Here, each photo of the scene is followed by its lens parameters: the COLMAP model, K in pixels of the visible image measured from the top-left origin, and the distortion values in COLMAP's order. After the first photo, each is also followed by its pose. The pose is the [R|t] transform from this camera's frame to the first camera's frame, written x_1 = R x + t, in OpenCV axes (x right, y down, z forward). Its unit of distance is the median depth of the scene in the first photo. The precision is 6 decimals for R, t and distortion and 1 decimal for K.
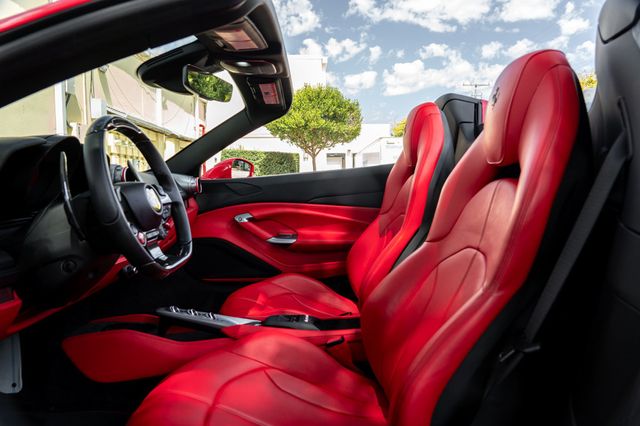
lens RADIAL K [[437.6, 0, 317.2], [0, 437.6, 209.0], [0, 0, 1]] dist [0.010293, -0.000257]
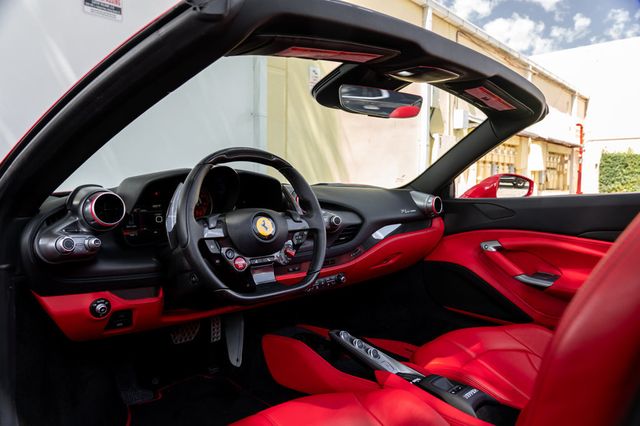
lens RADIAL K [[437.6, 0, 324.4], [0, 437.6, 216.7], [0, 0, 1]] dist [0.010293, -0.000257]
pose [[0.671026, 0.071332, -0.737994, 0.233104], [-0.062588, 0.997258, 0.039484, -0.048670], [0.738787, 0.019695, 0.673651, 0.190639]]
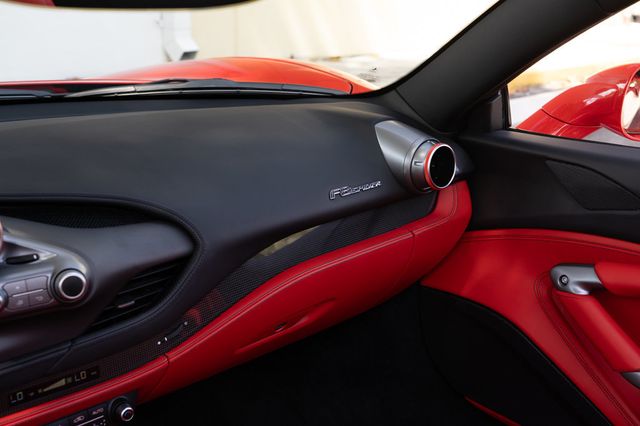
lens RADIAL K [[871.4, 0, 318.1], [0, 871.4, 208.5], [0, 0, 1]] dist [0.004496, 0.000000]
pose [[0.628614, 0.225820, -0.744211, 0.174030], [-0.061508, 0.968355, 0.241880, -0.170697], [0.775281, -0.106274, 0.622611, 0.459471]]
